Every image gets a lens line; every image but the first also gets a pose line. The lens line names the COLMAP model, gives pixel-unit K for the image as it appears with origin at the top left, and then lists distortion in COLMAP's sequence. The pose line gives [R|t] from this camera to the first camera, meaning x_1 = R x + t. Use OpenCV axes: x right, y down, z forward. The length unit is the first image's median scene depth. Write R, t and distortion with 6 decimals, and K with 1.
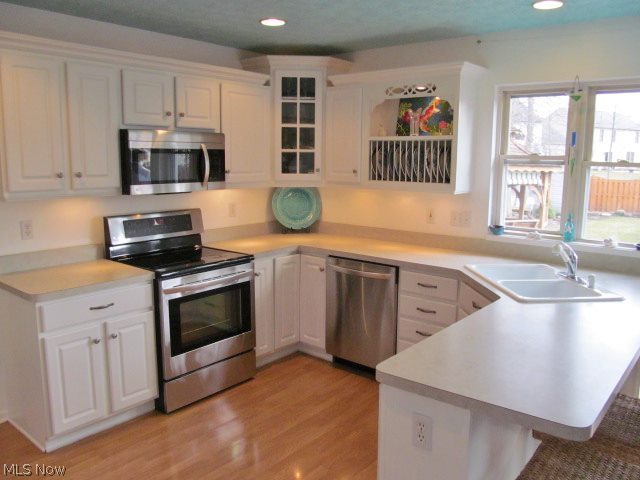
lens RADIAL K [[525.7, 0, 320.0], [0, 525.7, 239.0], [0, 0, 1]] dist [-0.072408, -0.005313]
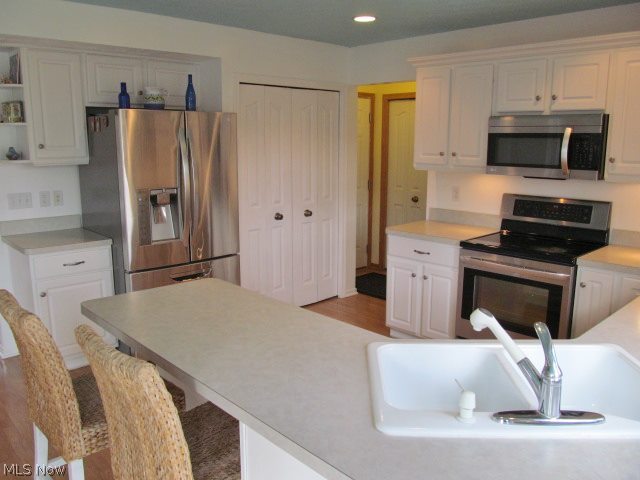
lens RADIAL K [[525.7, 0, 320.0], [0, 525.7, 239.6], [0, 0, 1]] dist [-0.072408, -0.005313]
pose [[-0.120651, 0.177023, -0.976784, 0.805530], [-0.153116, 0.968878, 0.194503, -0.108126], [0.980815, 0.173028, -0.089791, 0.746463]]
